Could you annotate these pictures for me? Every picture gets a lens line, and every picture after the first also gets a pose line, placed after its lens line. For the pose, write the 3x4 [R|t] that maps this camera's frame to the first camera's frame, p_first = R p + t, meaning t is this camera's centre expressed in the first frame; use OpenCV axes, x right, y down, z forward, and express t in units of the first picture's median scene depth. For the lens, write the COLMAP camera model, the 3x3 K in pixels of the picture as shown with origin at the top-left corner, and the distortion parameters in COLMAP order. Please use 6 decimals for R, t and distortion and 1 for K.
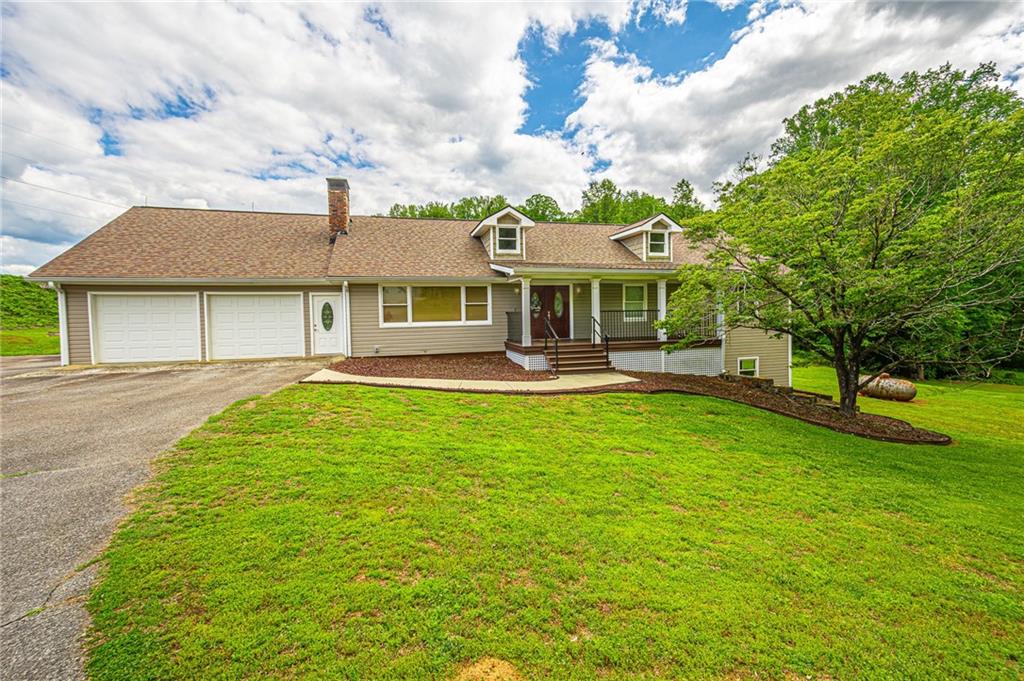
lens RADIAL K [[446.4, 0, 512.3], [0, 446.4, 327.2], [0, 0, 1]] dist [0.003713, -0.000069]
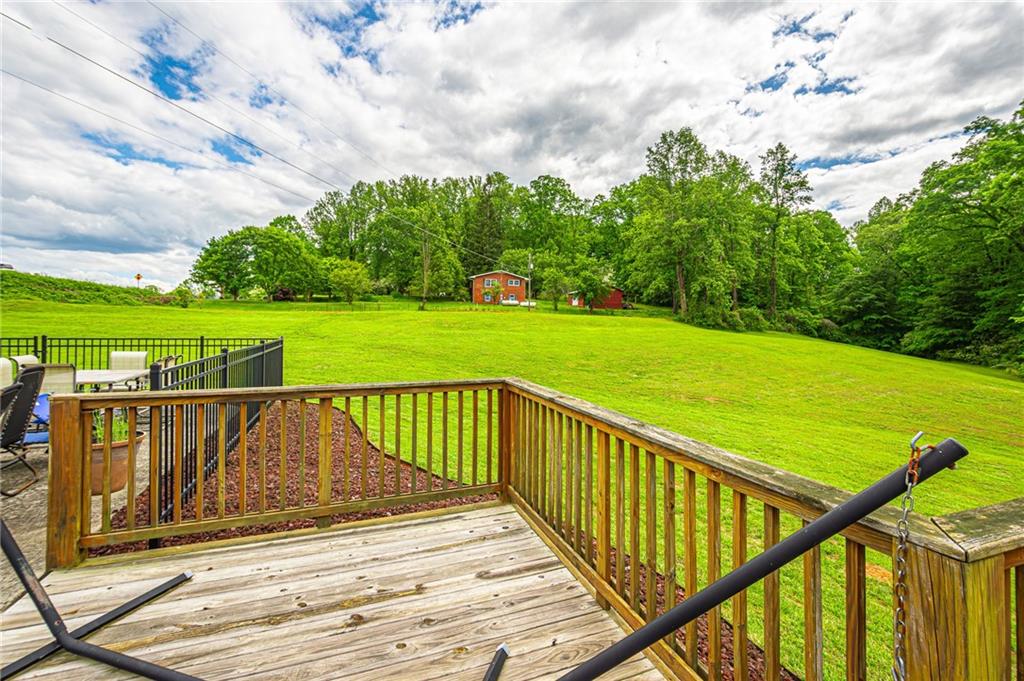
lens RADIAL K [[446.4, 0, 511.4], [0, 446.4, 327.7], [0, 0, 1]] dist [0.003713, -0.000069]
pose [[0.996258, 0.029733, 0.081158, -0.605279], [-0.027393, 0.999181, -0.029790, -0.061924], [-0.081977, 0.027455, 0.996256, 2.434837]]
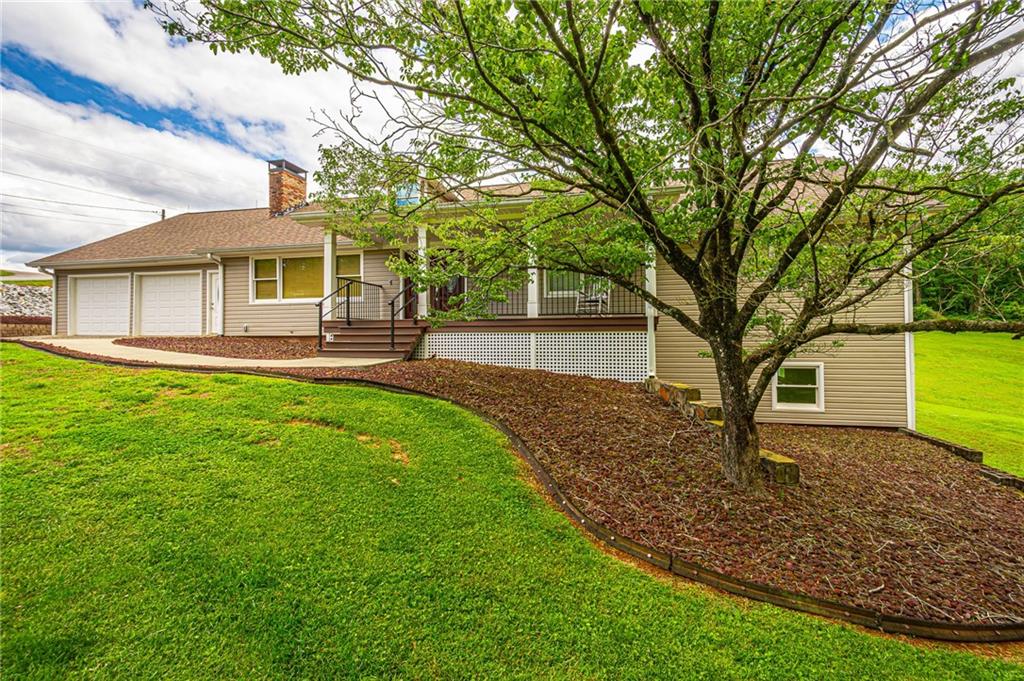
lens RADIAL K [[446.4, 0, 510.6], [0, 446.4, 333.8], [0, 0, 1]] dist [0.003713, -0.000069]
pose [[0.883188, 0.011849, -0.468869, 0.564252], [-0.025419, 0.999421, -0.022624, 0.063678], [0.468329, 0.031900, 0.882978, 0.418065]]
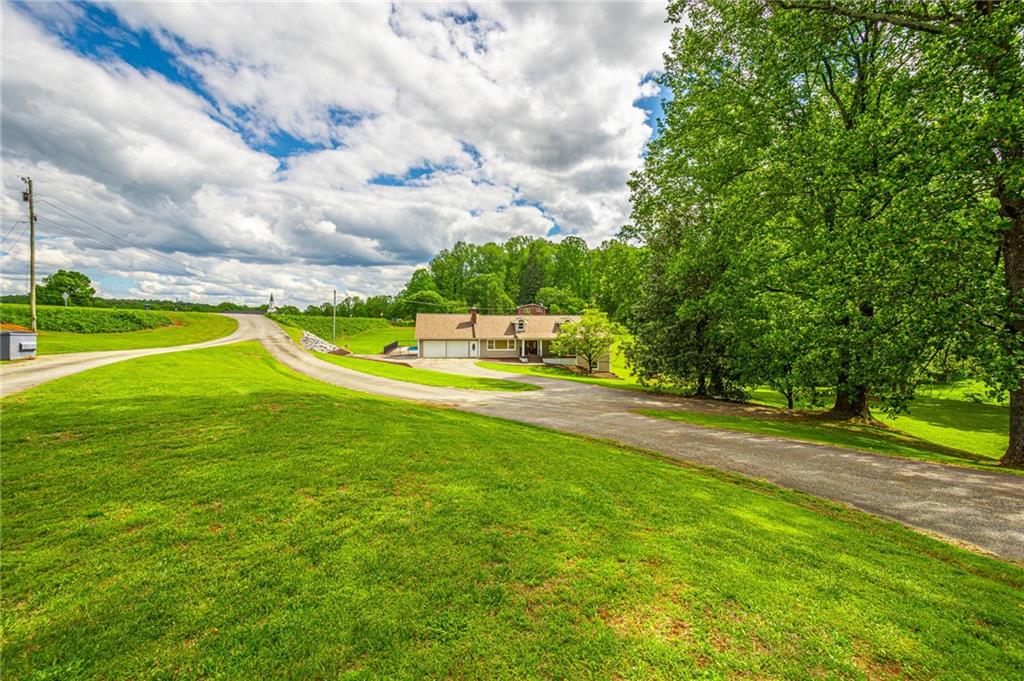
lens RADIAL K [[446.4, 0, 507.7], [0, 446.4, 326.2], [0, 0, 1]] dist [0.003713, -0.000069]
pose [[0.993252, 0.023263, -0.113622, 0.309373], [-0.025916, 0.999424, -0.021930, -0.123453], [0.113046, 0.024727, 0.993282, -2.743352]]
